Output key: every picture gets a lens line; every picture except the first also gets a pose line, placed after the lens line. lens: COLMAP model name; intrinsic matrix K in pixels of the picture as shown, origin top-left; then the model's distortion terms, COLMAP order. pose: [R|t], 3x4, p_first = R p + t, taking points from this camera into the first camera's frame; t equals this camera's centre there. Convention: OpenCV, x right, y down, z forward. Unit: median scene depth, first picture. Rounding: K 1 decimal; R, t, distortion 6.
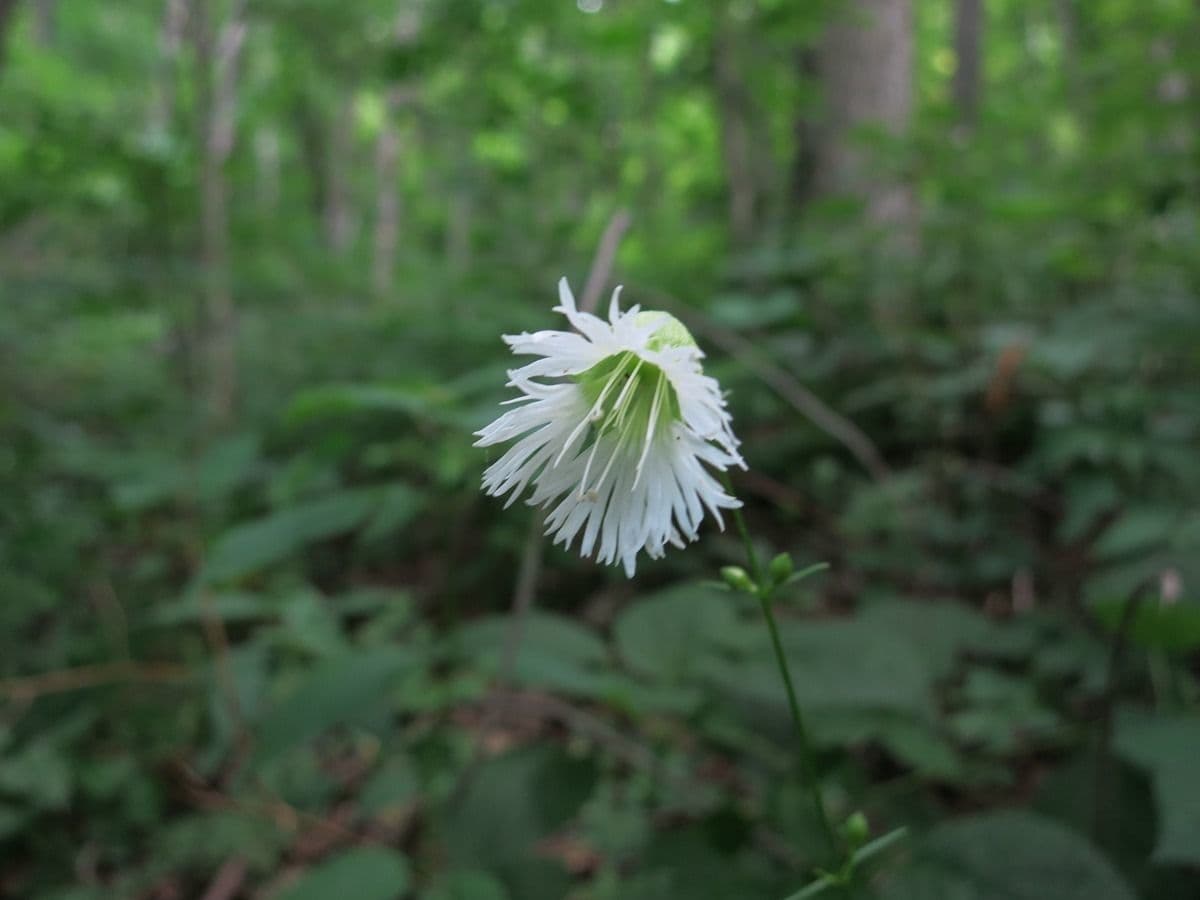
lens RADIAL K [[900.4, 0, 600.0], [0, 900.4, 450.0], [0, 0, 1]] dist [-0.001897, -0.002795]
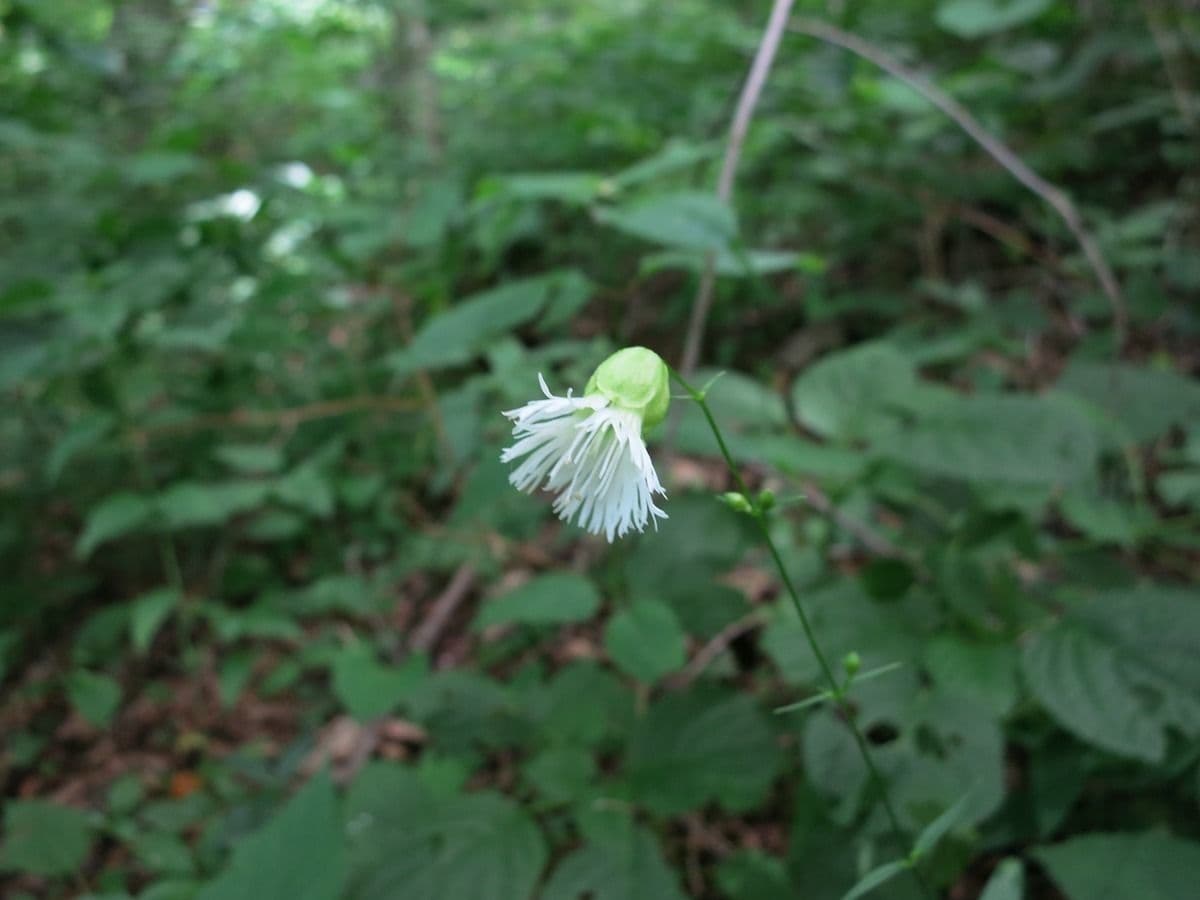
lens RADIAL K [[900.4, 0, 600.0], [0, 900.4, 450.0], [0, 0, 1]] dist [-0.001897, -0.002795]
pose [[0.974320, 0.040352, -0.221520, 0.334877], [0.026367, 0.956595, 0.290225, -0.430092], [0.223617, -0.288613, 0.930966, -0.340585]]
